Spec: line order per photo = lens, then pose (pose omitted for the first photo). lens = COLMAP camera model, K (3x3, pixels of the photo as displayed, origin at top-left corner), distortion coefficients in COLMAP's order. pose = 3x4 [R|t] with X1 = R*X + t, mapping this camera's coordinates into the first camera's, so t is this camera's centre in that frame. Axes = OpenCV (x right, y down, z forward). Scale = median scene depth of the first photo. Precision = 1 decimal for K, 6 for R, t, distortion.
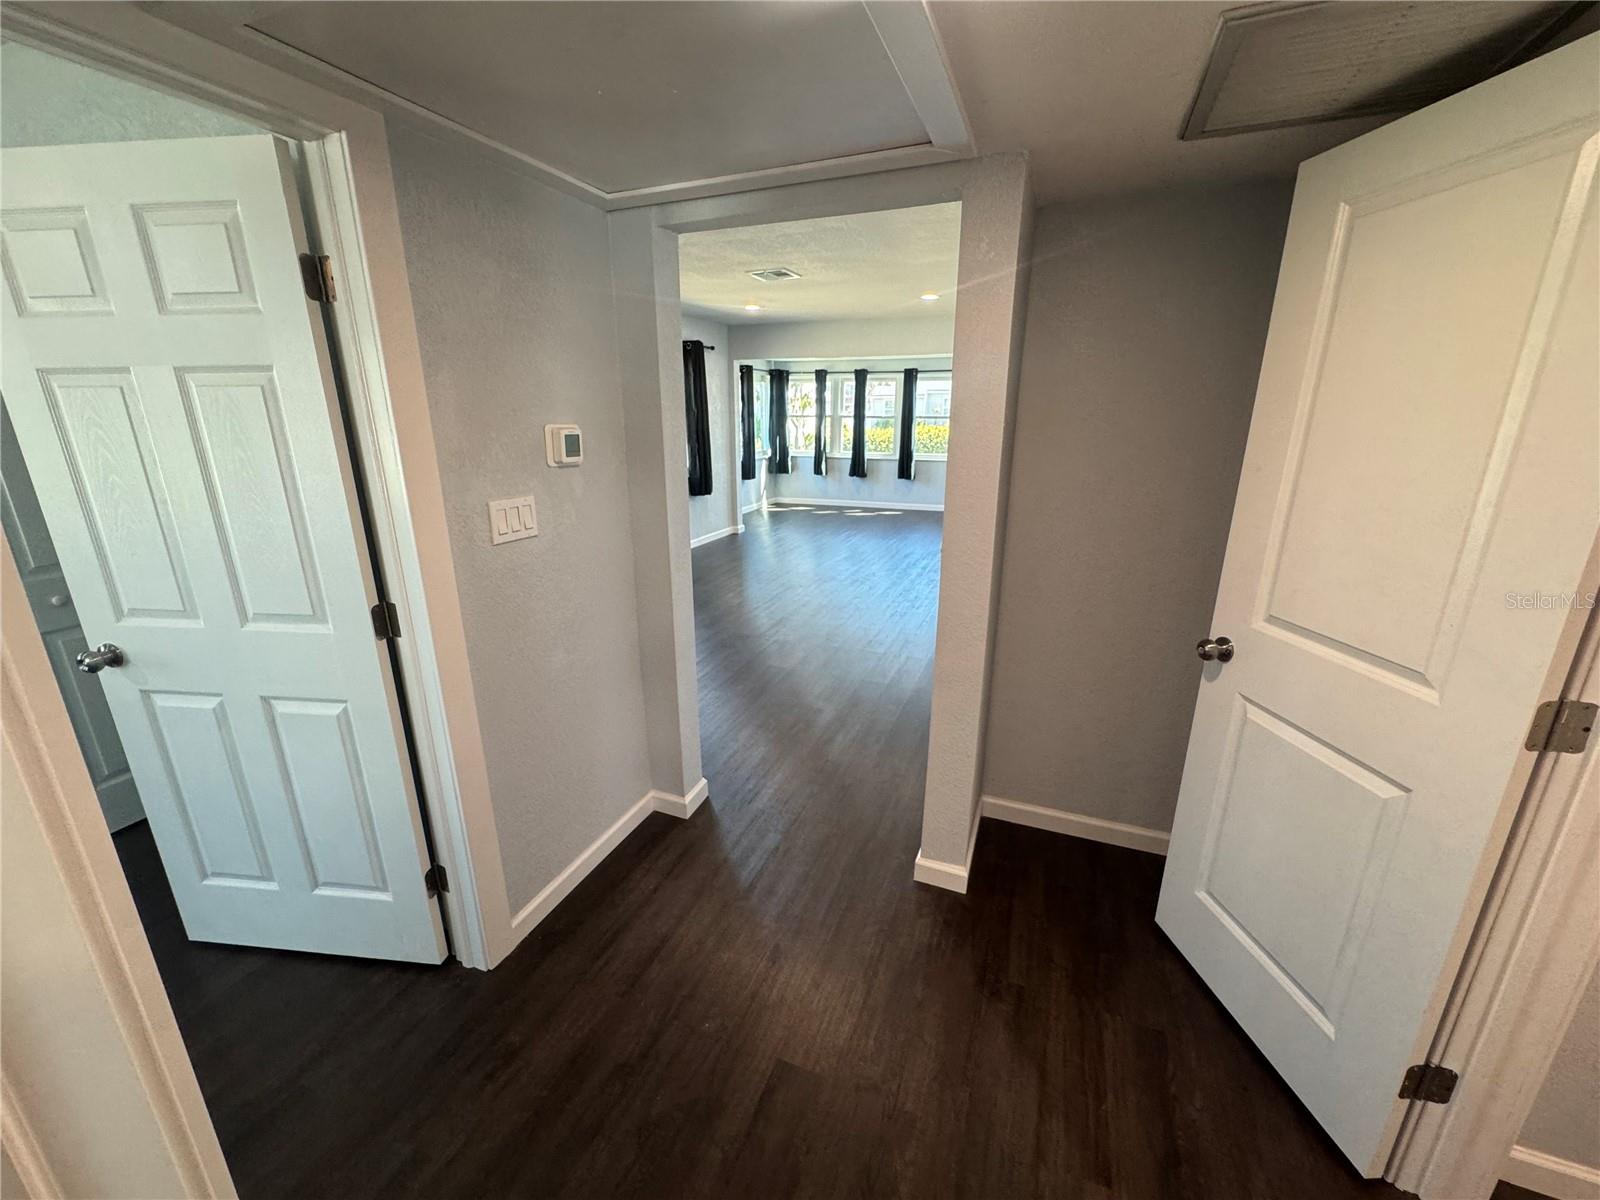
lens RADIAL K [[645.5, 0, 799.8], [0, 645.5, 601.5], [0, 0, 1]] dist [0.000283, 0.000171]
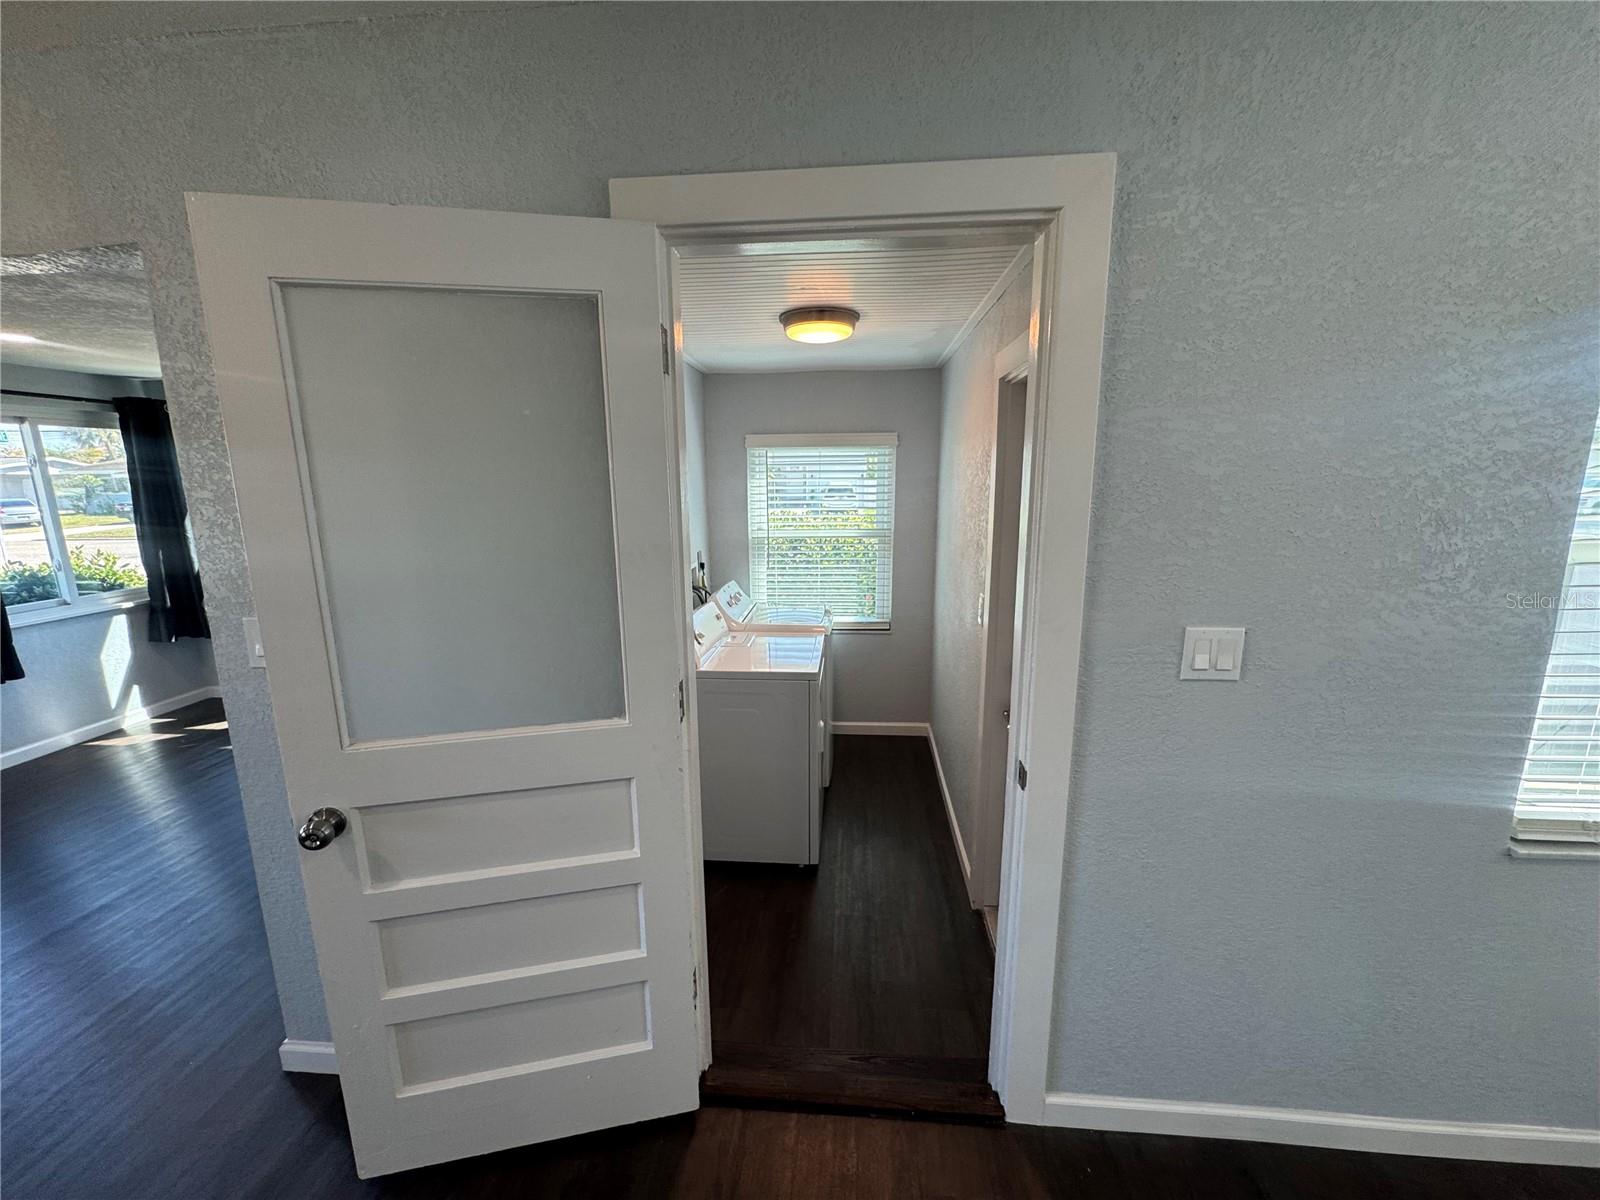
lens RADIAL K [[636.8, 0, 800.0], [0, 636.8, 600.0], [0, 0, 1]] dist [-0.000571, 0.000028]
pose [[0.959808, -0.058078, 0.274581, 0.255319], [0.085893, 0.992197, -0.090379, -0.159136], [-0.267190, 0.110331, 0.957307, 0.514928]]
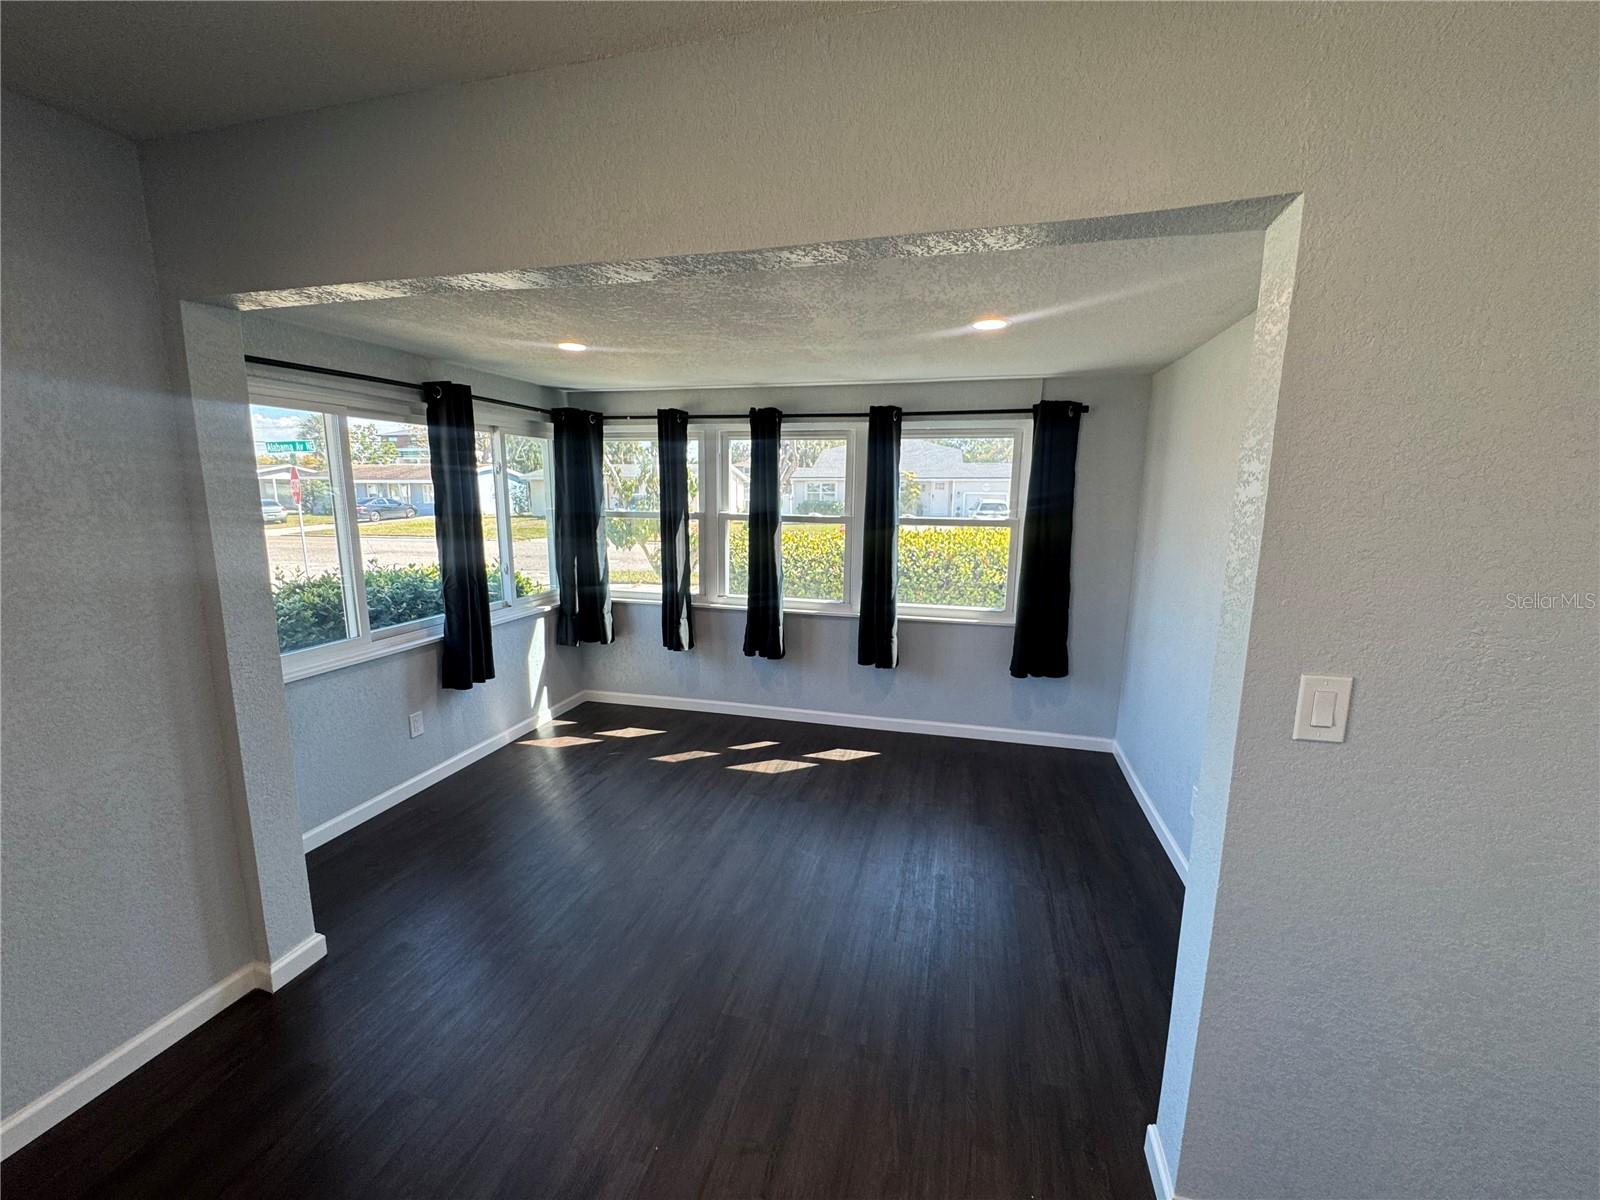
lens RADIAL K [[640.3, 0, 793.3], [0, 640.3, 600.3], [0, 0, 1]] dist [-0.000746, -0.000113]
pose [[0.994207, -0.009075, 0.107101, 0.065173], [0.021922, 0.992606, -0.119386, -0.181891], [-0.105226, 0.121042, 0.987054, 0.587978]]
